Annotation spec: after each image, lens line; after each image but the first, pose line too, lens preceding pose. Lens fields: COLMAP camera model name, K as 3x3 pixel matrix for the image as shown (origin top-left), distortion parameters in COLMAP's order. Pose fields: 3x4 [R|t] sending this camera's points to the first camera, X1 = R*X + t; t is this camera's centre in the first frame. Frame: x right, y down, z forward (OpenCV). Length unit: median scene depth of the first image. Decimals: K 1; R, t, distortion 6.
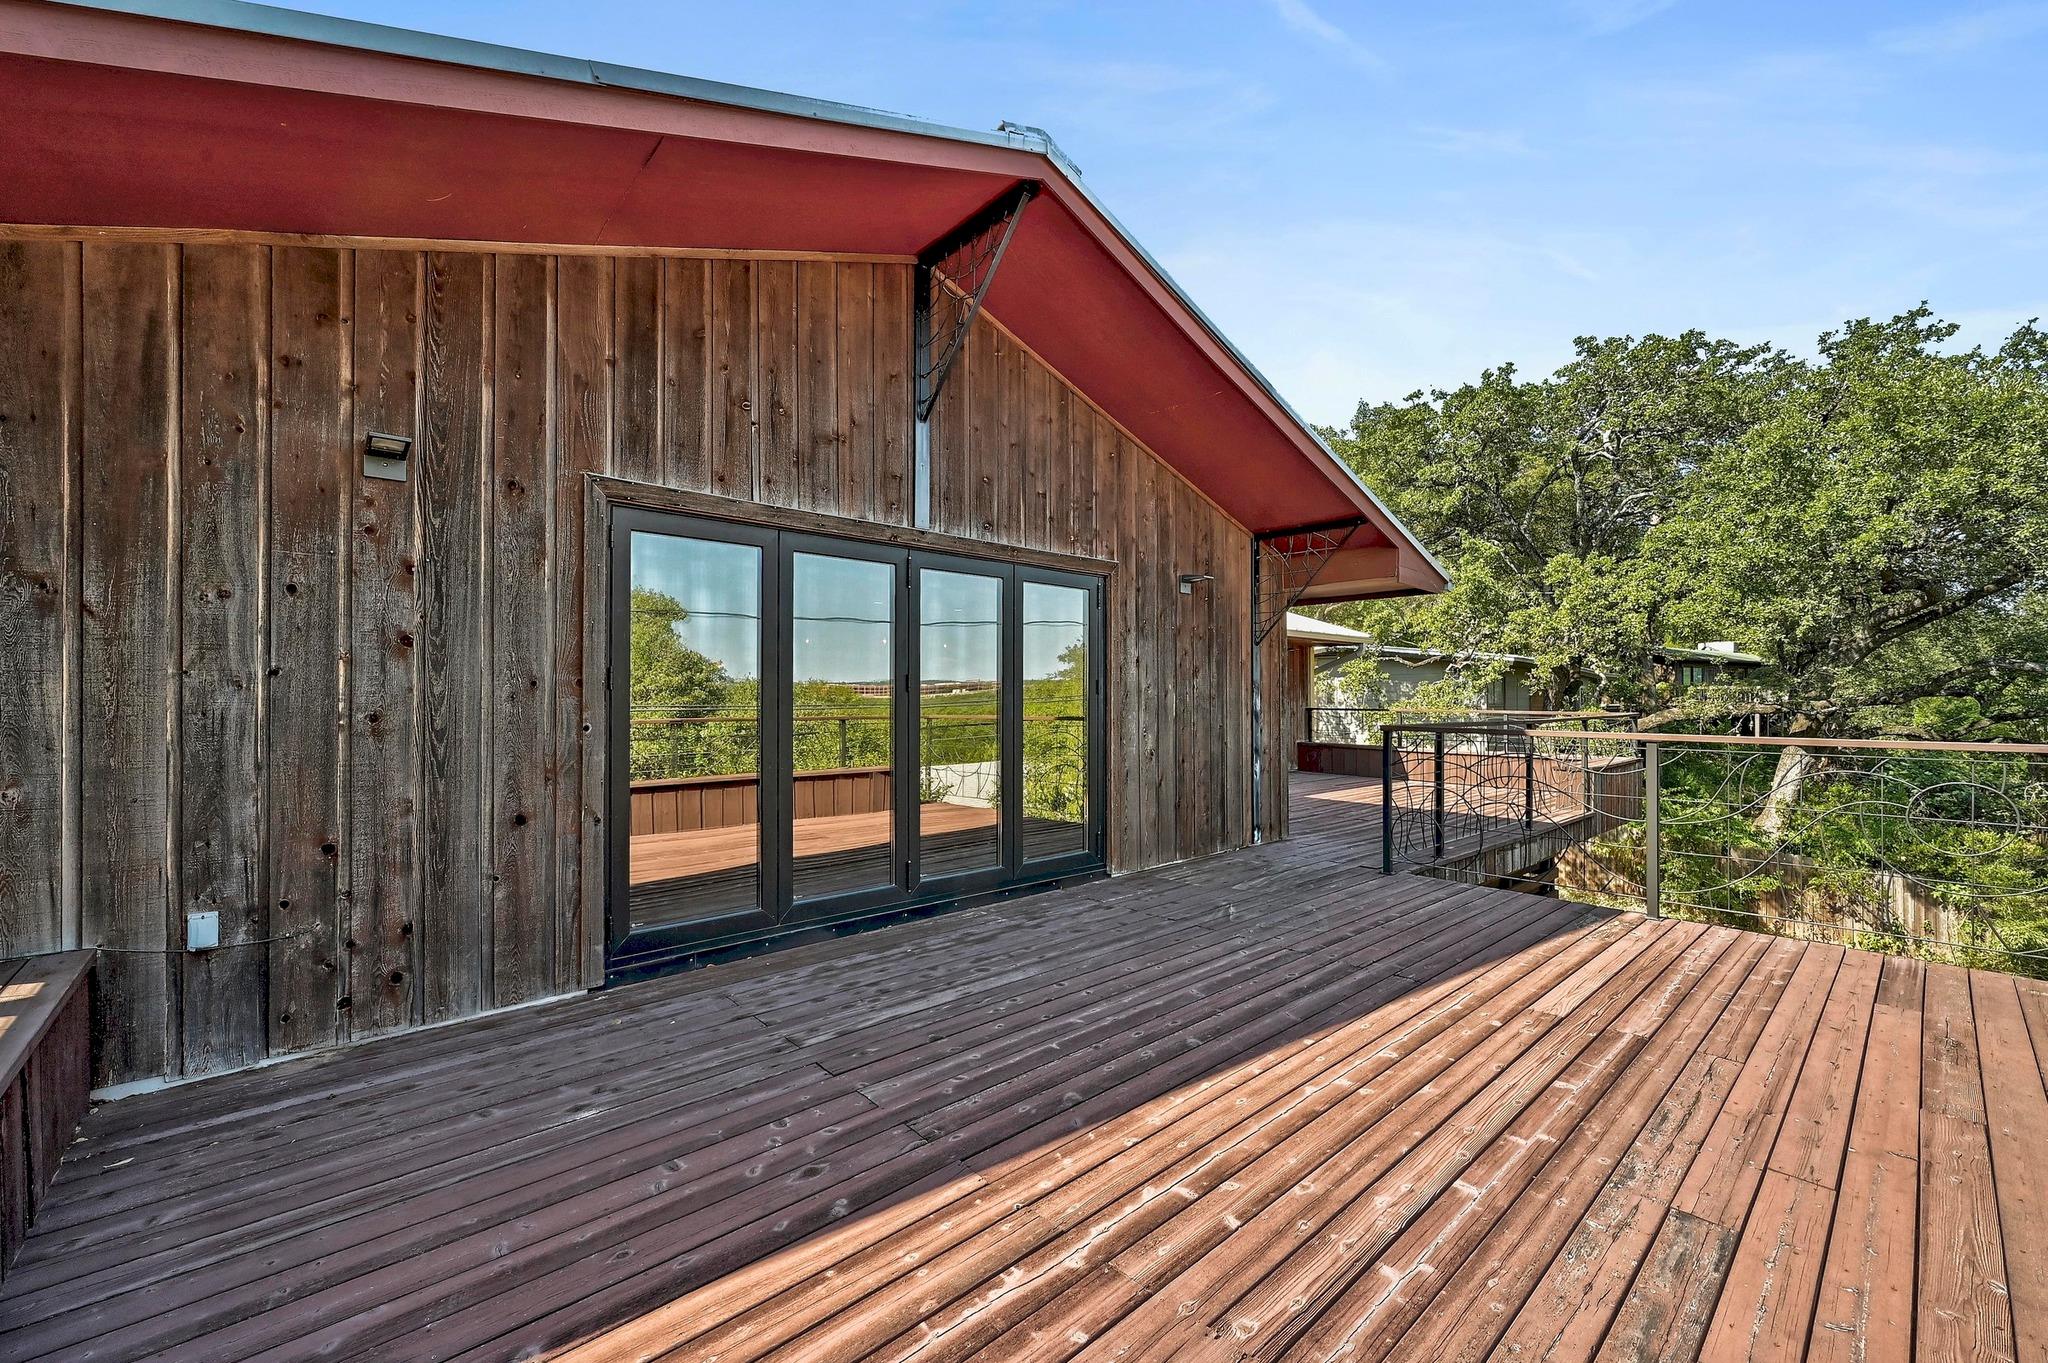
lens RADIAL K [[798.9, 0, 1016.3], [0, 798.9, 689.2], [0, 0, 1]] dist [-0.000933, -0.000104]
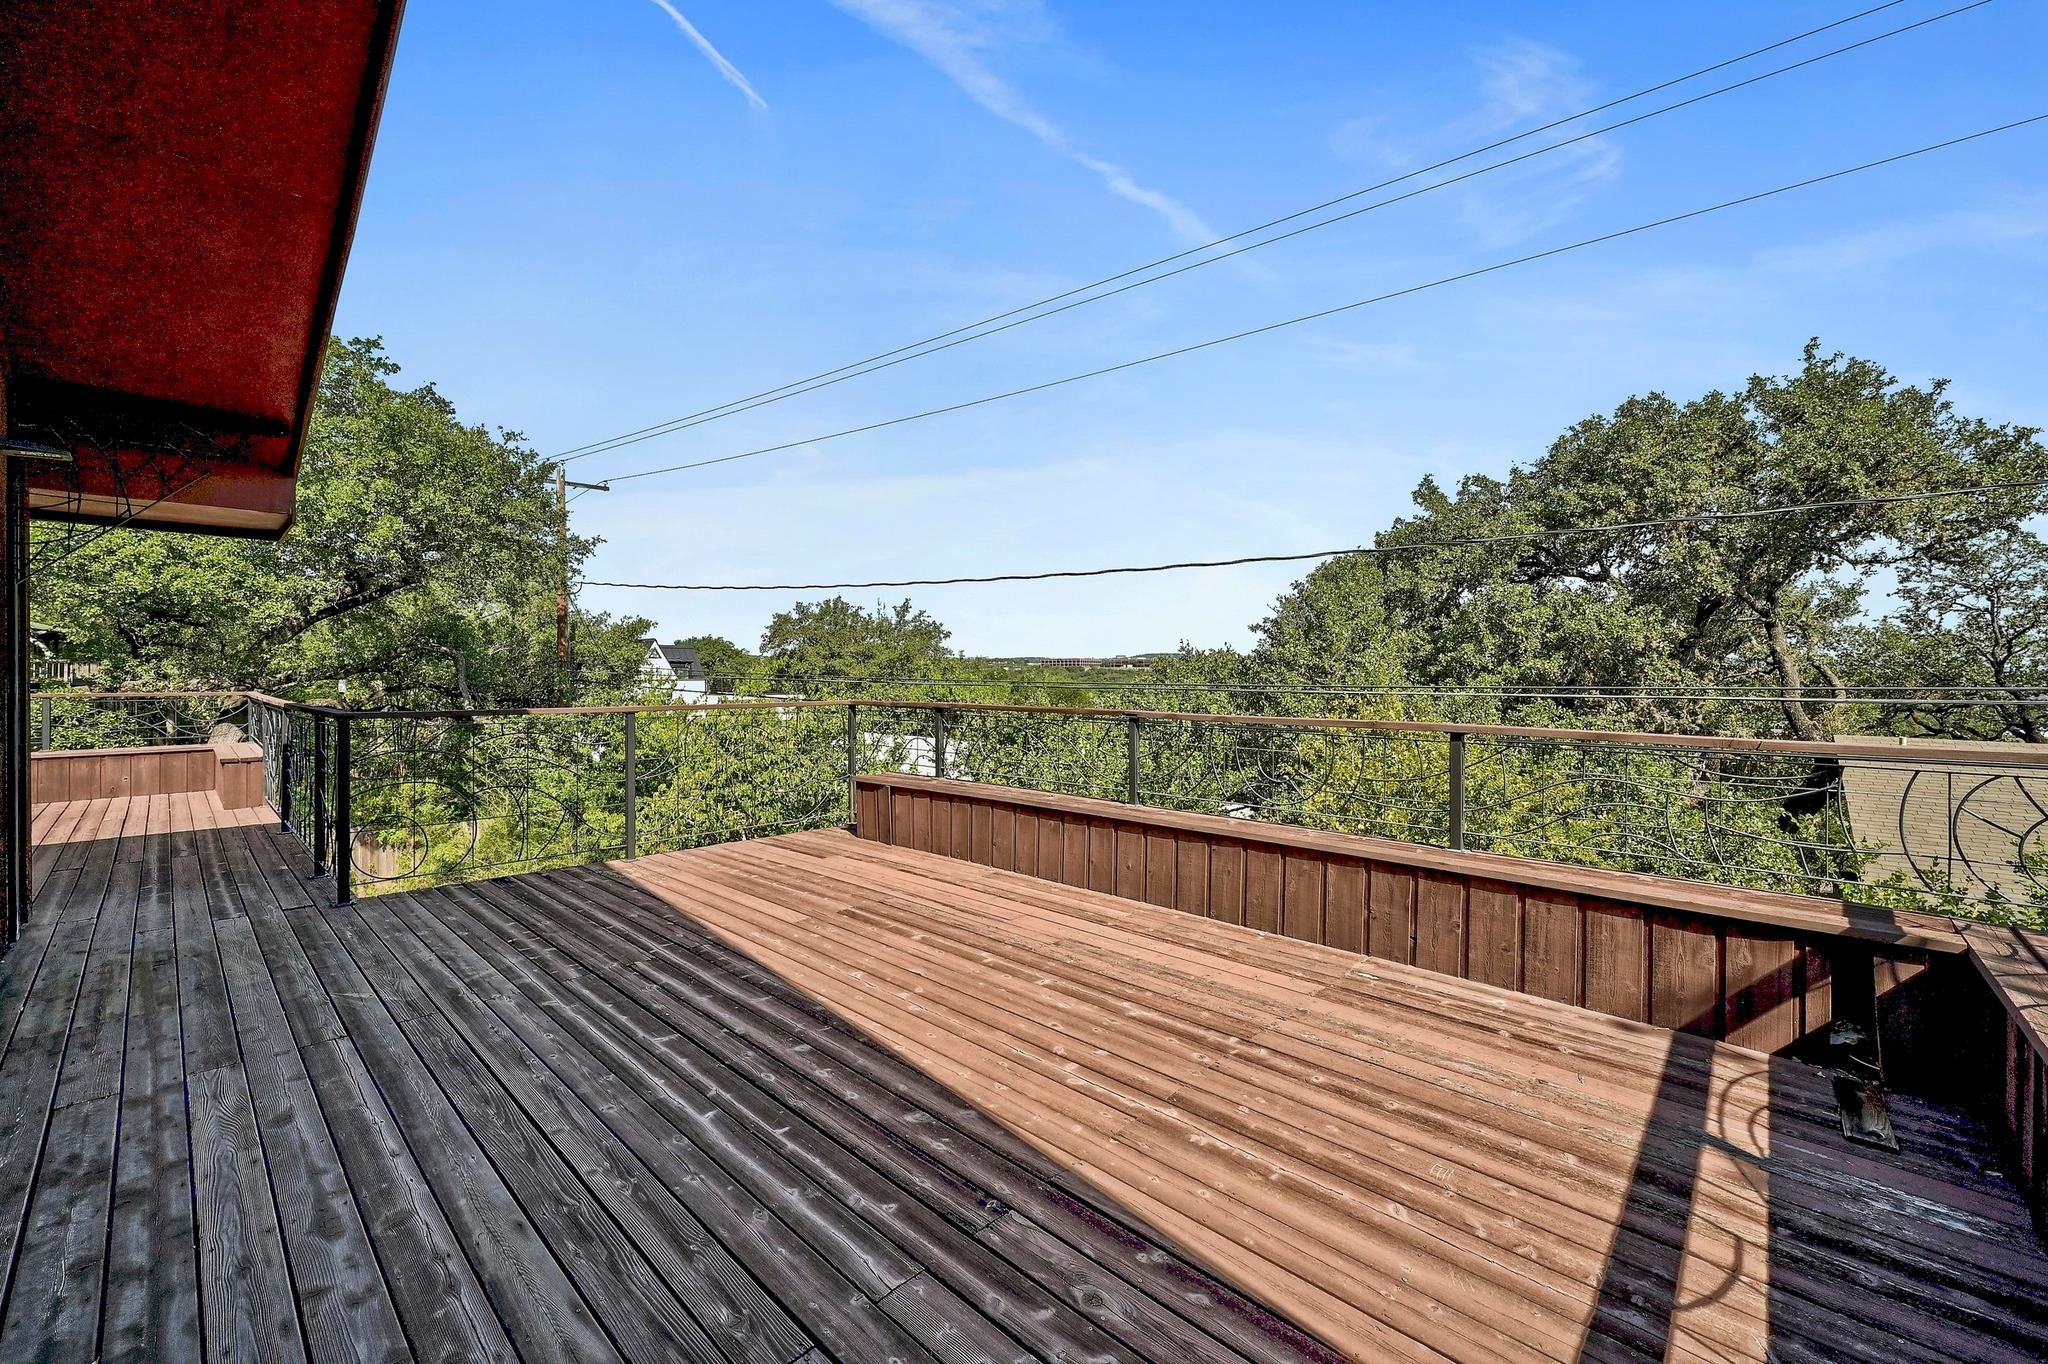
lens RADIAL K [[820.7, 0, 1016.4], [0, 820.7, 682.3], [0, 0, 1]] dist [-0.001149, 0.000517]
pose [[-0.090652, -0.009102, 0.995841, -0.683098], [-0.013964, 0.999872, 0.007867, 0.002184], [-0.995785, -0.013192, -0.090768, 0.764814]]
